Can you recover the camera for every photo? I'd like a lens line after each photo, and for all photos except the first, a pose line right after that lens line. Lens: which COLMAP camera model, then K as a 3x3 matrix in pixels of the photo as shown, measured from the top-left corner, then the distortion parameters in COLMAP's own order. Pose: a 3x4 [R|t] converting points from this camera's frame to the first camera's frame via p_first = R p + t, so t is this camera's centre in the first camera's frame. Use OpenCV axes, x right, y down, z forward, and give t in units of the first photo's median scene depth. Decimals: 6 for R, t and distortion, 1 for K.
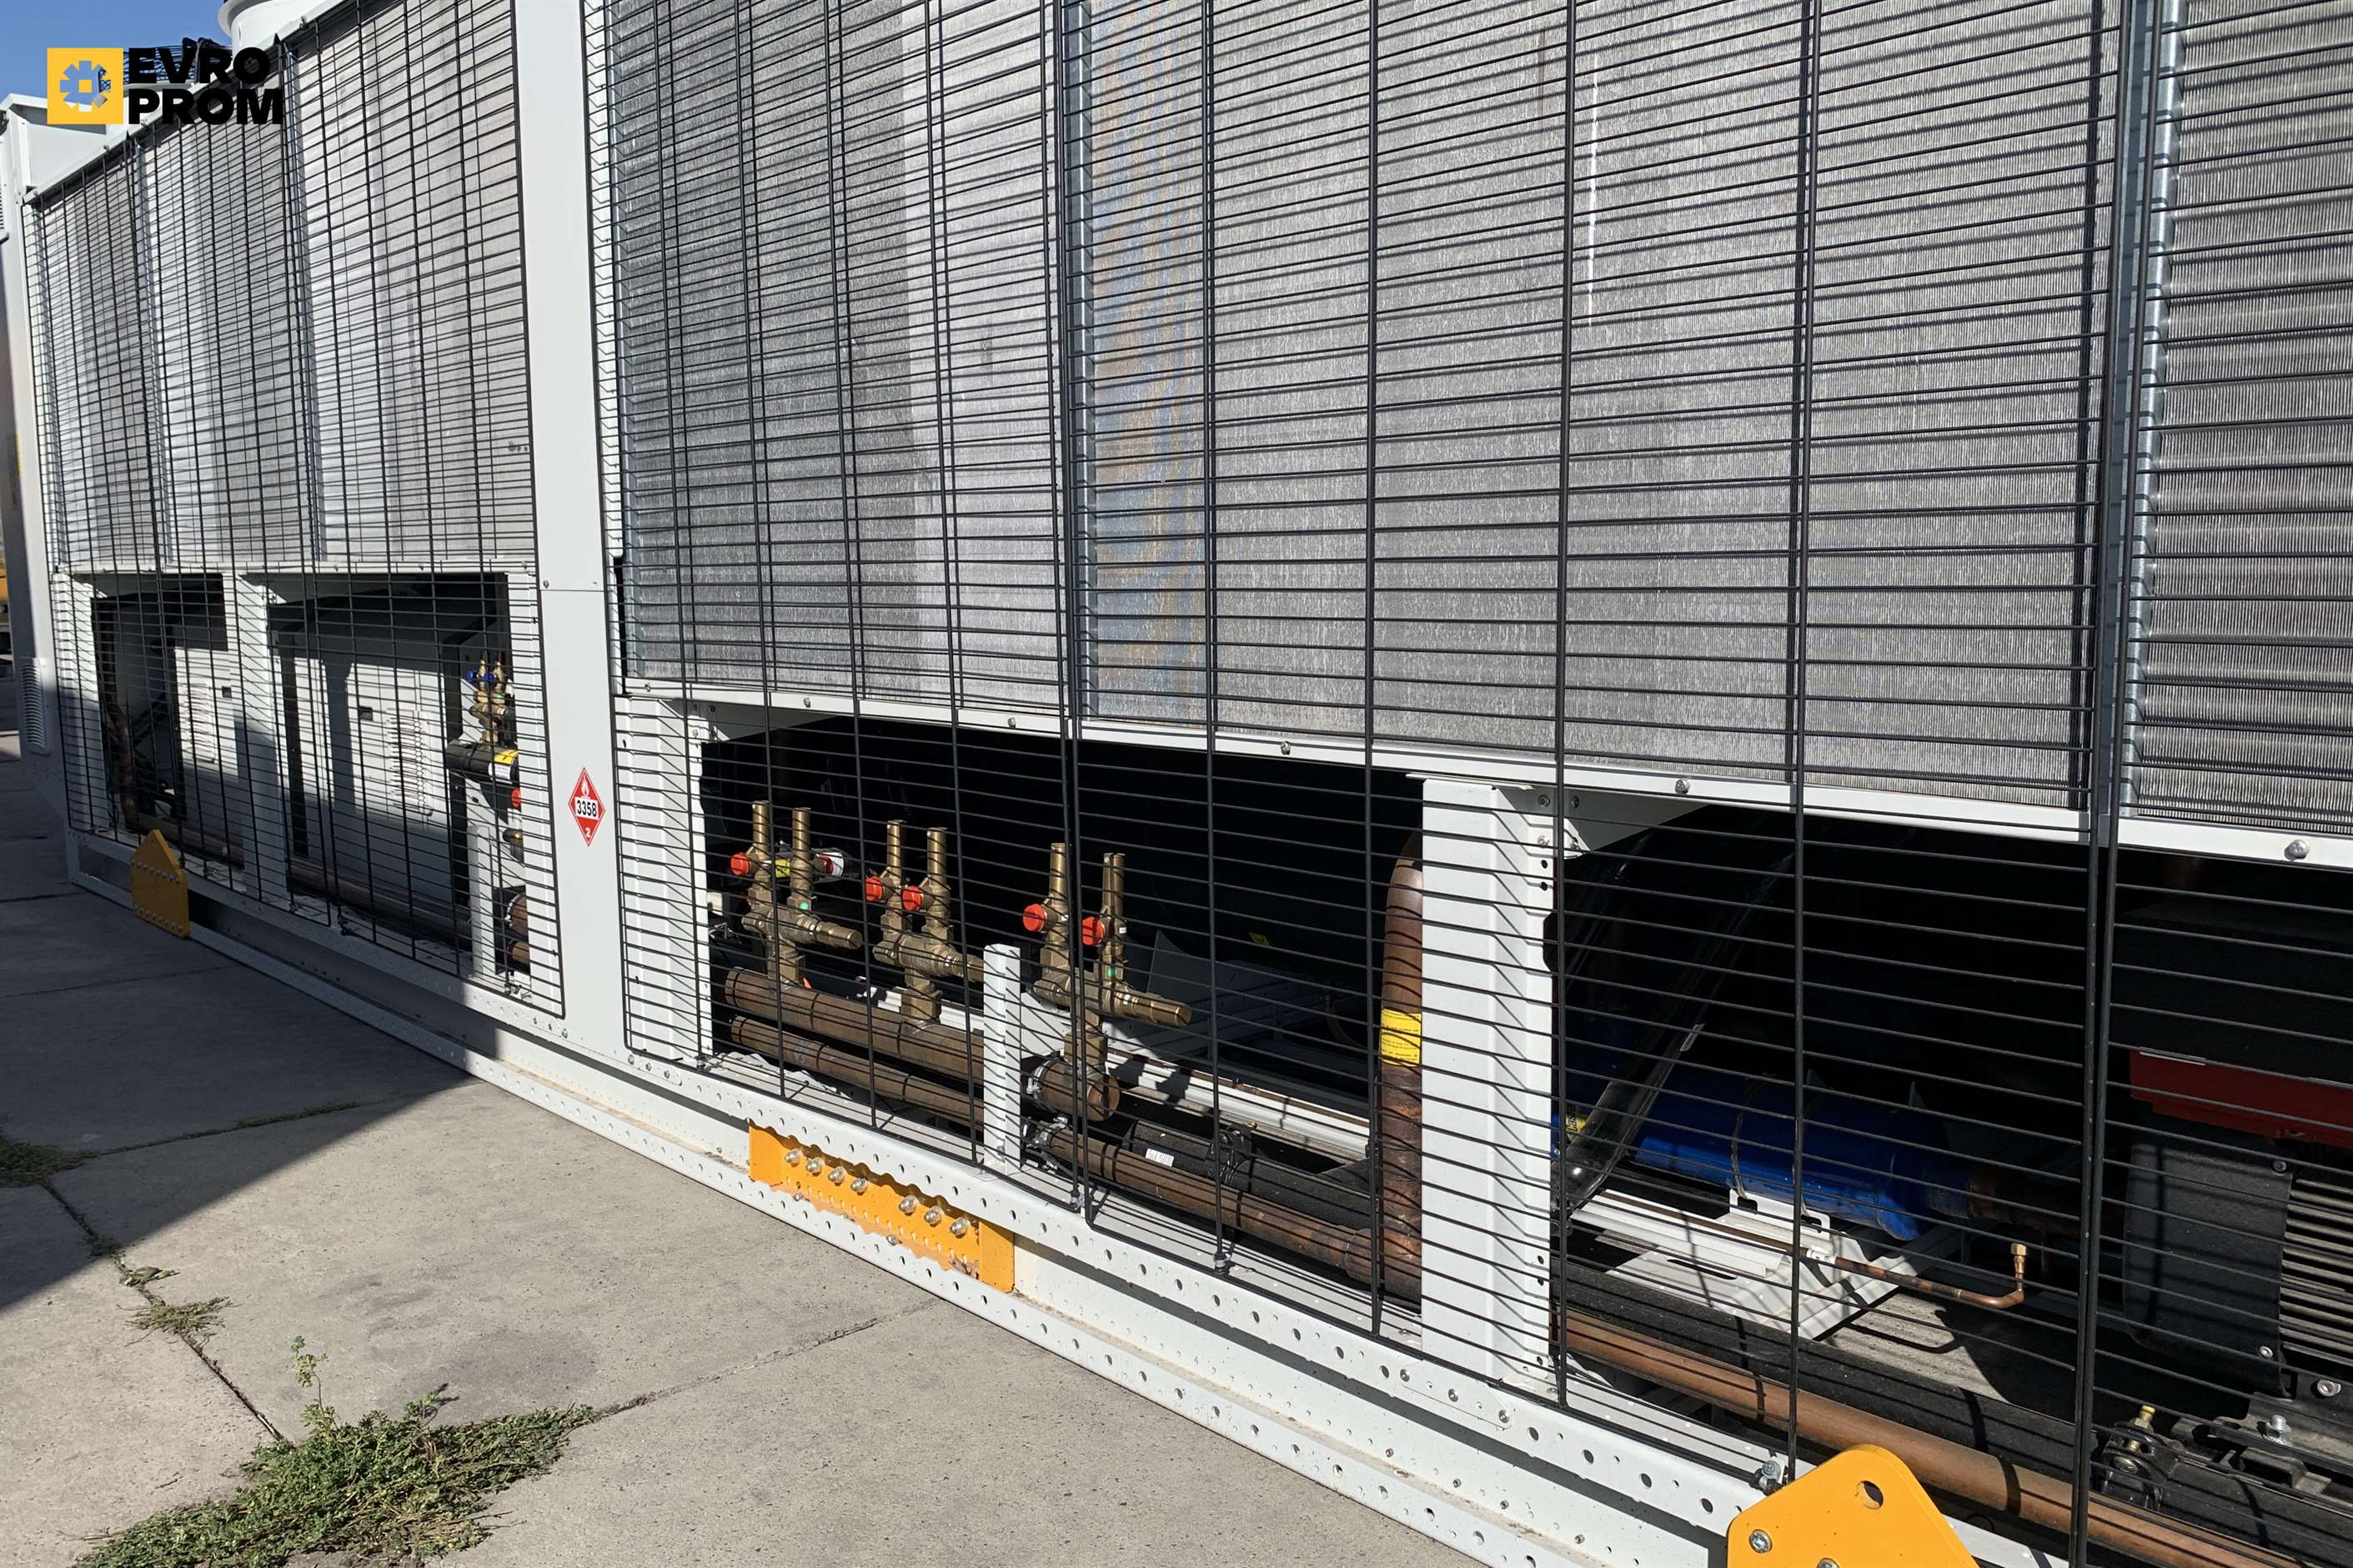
lens RADIAL K [[1801.2, 0, 1176.5], [0, 1801.2, 784.0], [0, 0, 1]] dist [0.031344, -0.000079]
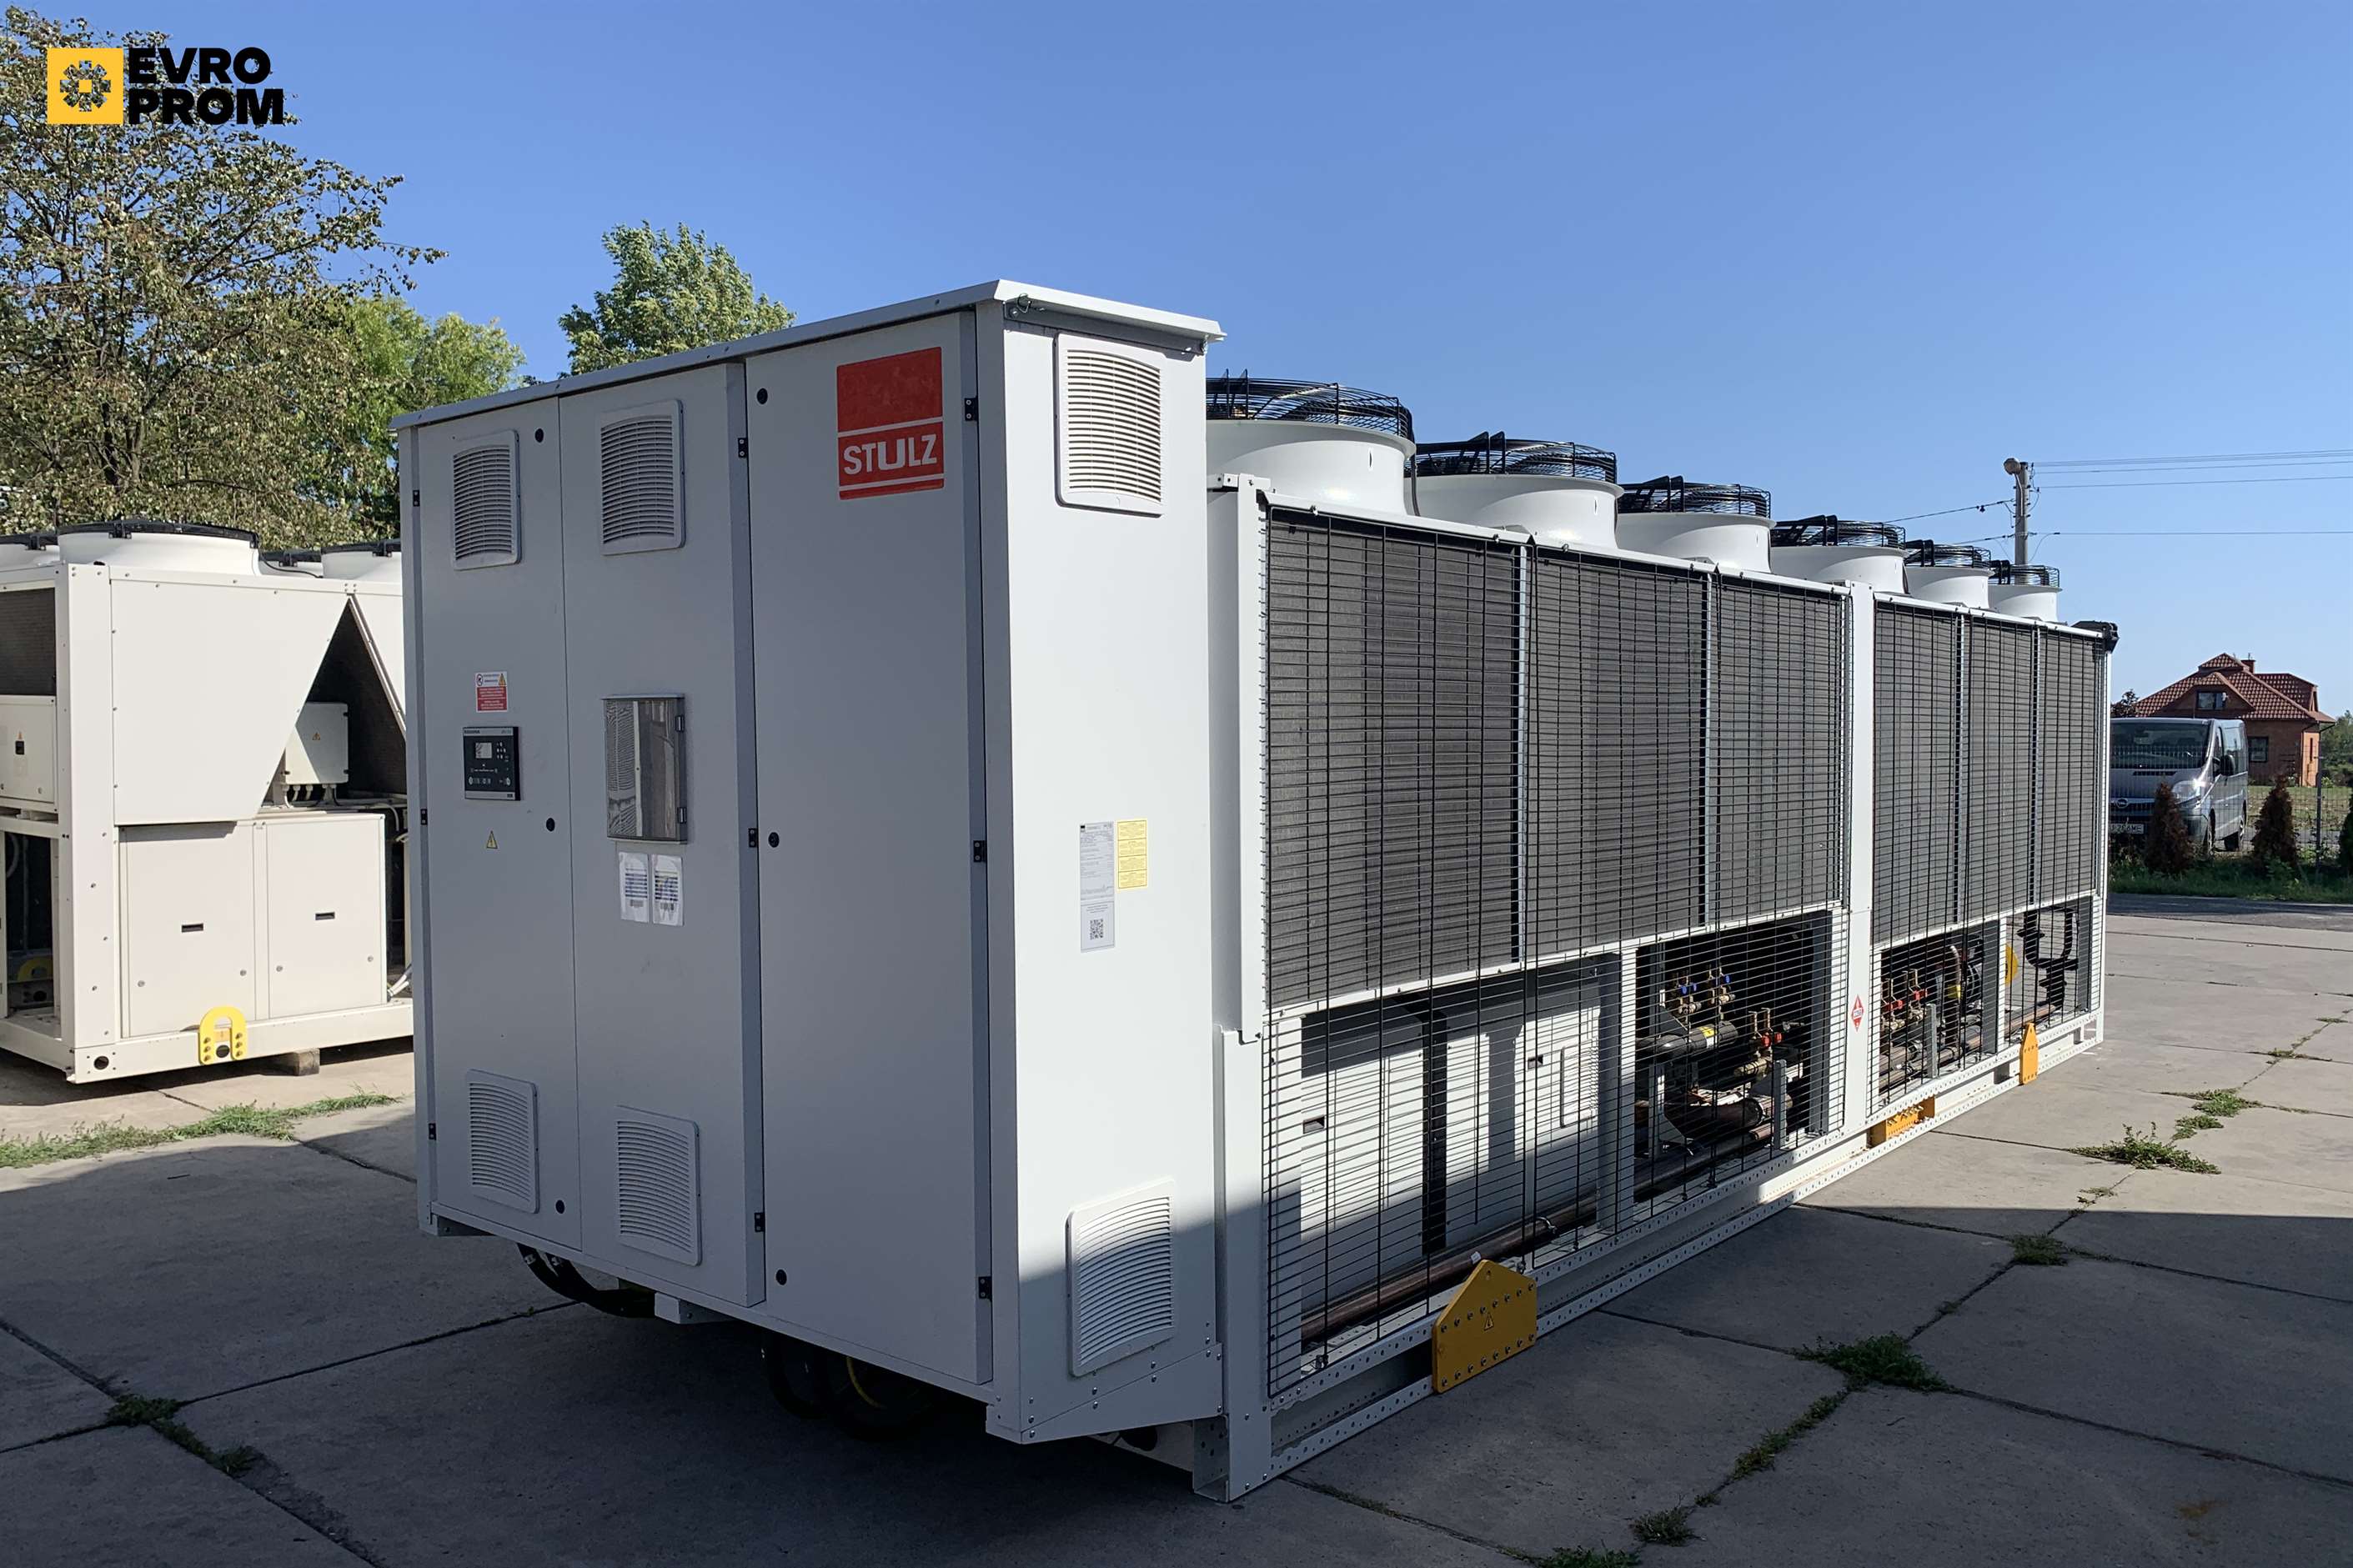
lens RADIAL K [[1801.2, 0, 1176.5], [0, 1801.2, 784.0], [0, 0, 1]] dist [0.031344, -0.000079]
pose [[-0.116418, -0.040261, 0.992384, -2.510708], [0.109660, 0.992548, 0.053132, -0.489244], [-0.987128, 0.115011, -0.111135, 2.144698]]
